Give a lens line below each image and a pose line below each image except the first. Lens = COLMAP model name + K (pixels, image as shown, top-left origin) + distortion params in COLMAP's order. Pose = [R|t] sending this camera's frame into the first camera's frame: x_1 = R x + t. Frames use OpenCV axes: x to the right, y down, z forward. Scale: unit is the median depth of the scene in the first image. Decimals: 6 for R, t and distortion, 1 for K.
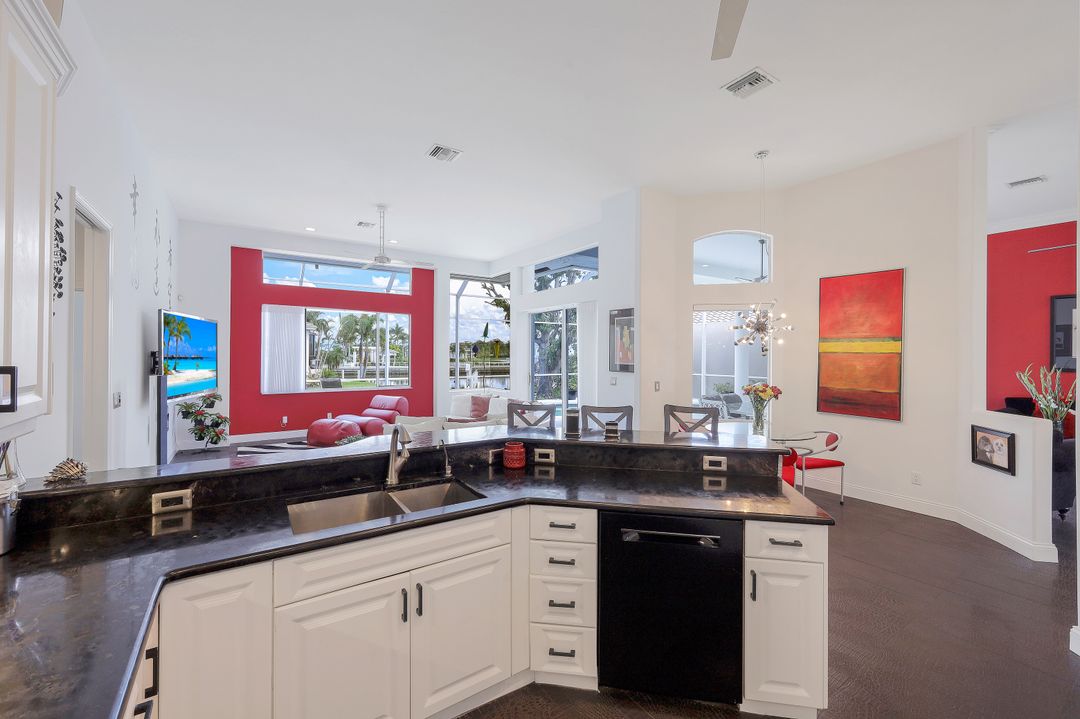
lens RADIAL K [[438.4, 0, 538.8], [0, 438.4, 354.3], [0, 0, 1]] dist [-0.000387, -0.000101]
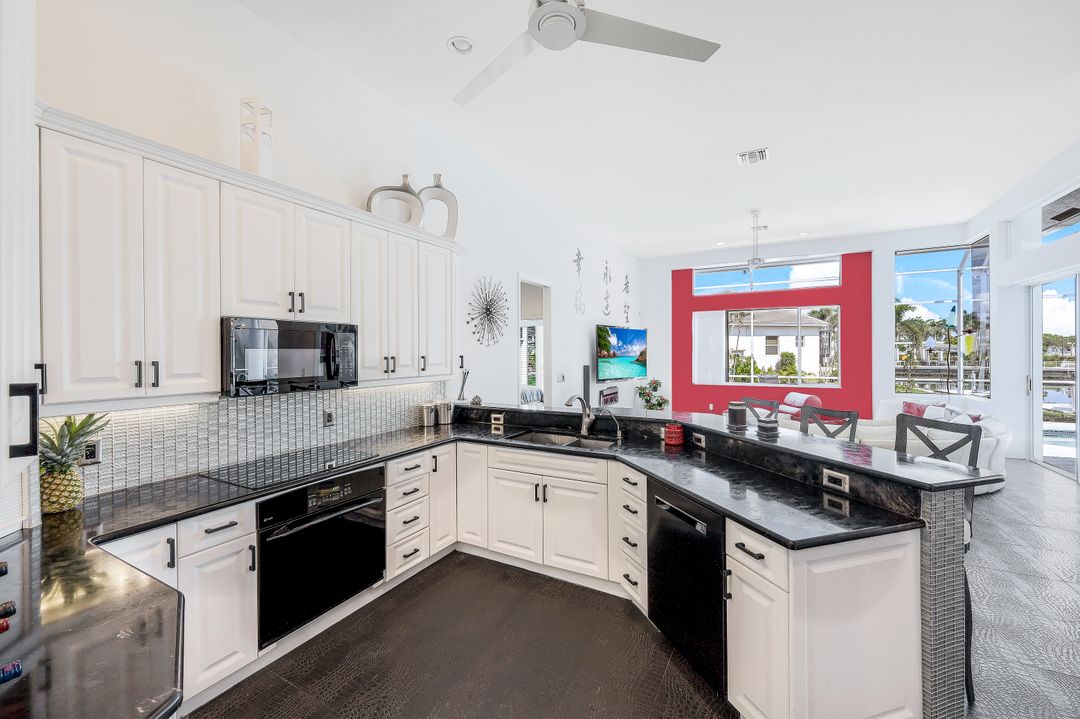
lens RADIAL K [[438.4, 0, 538.8], [0, 438.4, 354.3], [0, 0, 1]] dist [-0.000387, -0.000101]
pose [[0.450974, -0.004471, -0.892526, 0.318183], [0.008313, 0.999965, -0.000809, 0.003934], [0.892498, -0.007055, 0.450996, 0.051768]]
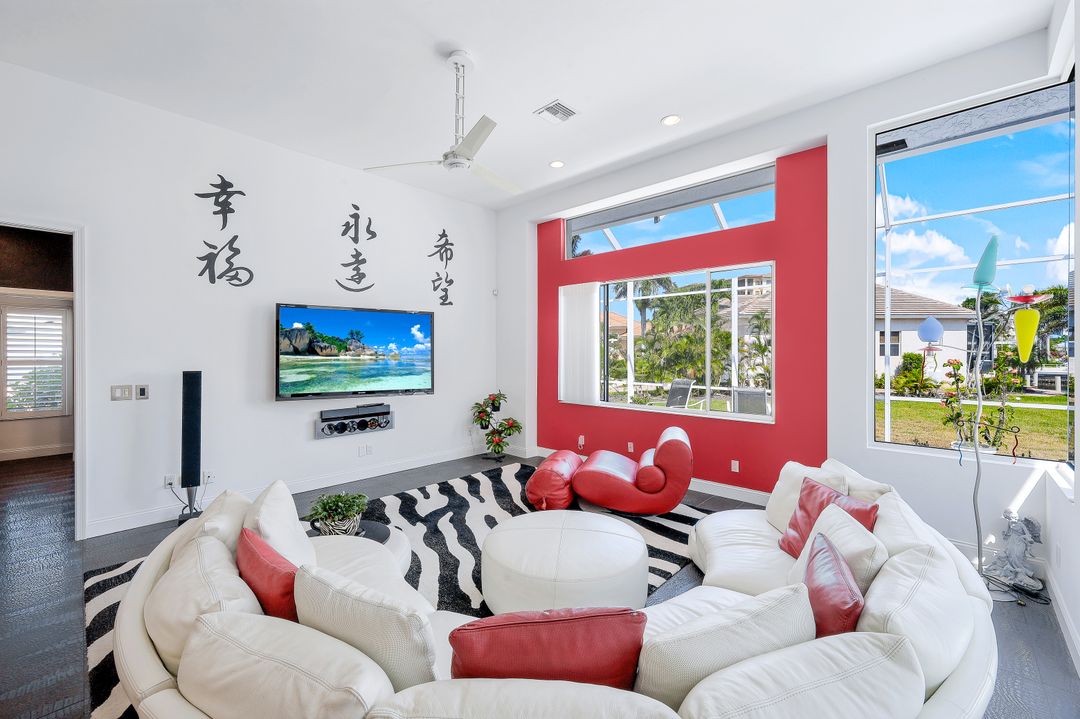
lens RADIAL K [[438.4, 0, 538.8], [0, 438.4, 354.3], [0, 0, 1]] dist [-0.000387, -0.000101]
pose [[0.212750, 0.001457, -0.977106, 0.141298], [-0.000071, 0.999999, 0.001476, 0.005703], [0.977107, -0.000245, 0.212750, 0.895725]]
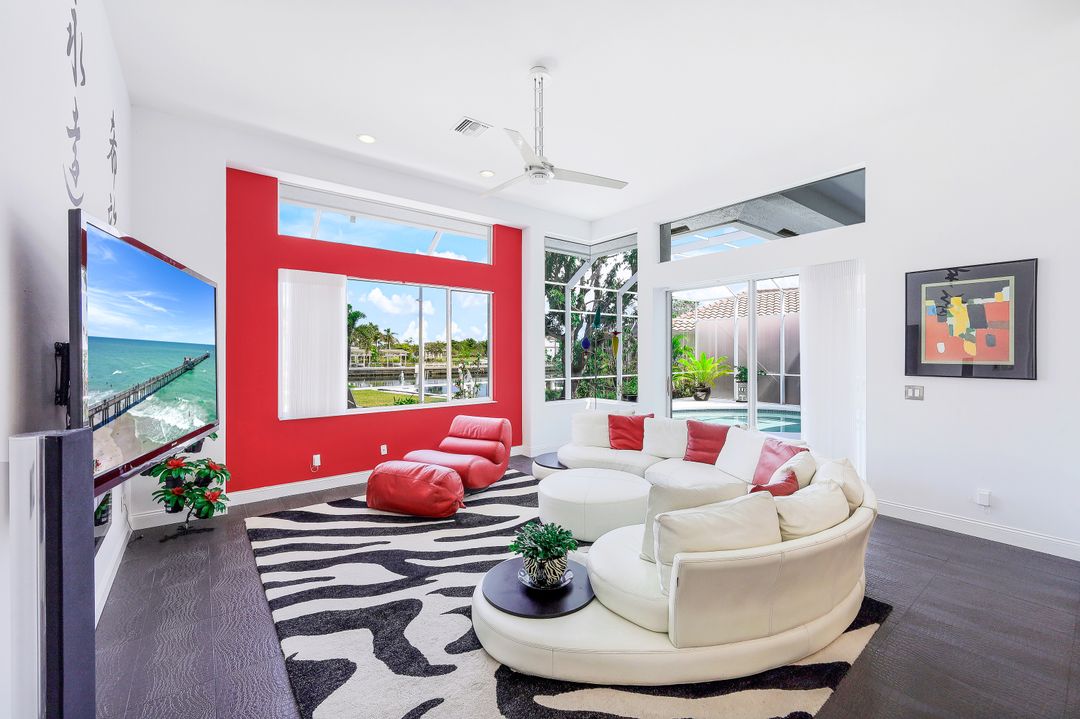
lens RADIAL K [[438.4, 0, 538.8], [0, 438.4, 354.3], [0, 0, 1]] dist [-0.000387, -0.000101]
pose [[0.997986, -0.008674, 0.062845, -0.357264], [0.008595, 0.999962, 0.001519, 0.004436], [-0.062855, -0.000976, 0.998022, 0.431911]]
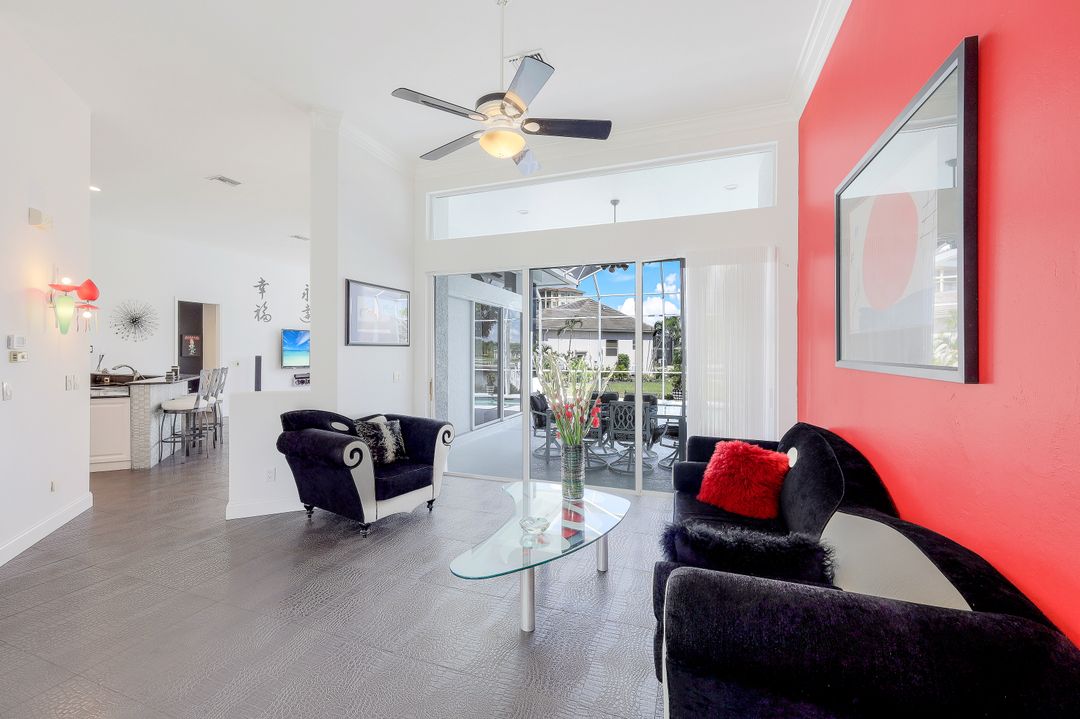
lens RADIAL K [[438.4, 0, 538.8], [0, 438.4, 354.3], [0, 0, 1]] dist [-0.000387, -0.000101]
pose [[0.588089, -0.002251, -0.808793, 1.240875], [-0.001382, 0.999992, -0.003788, 0.027123], [0.808795, 0.003345, 0.588081, 0.479019]]
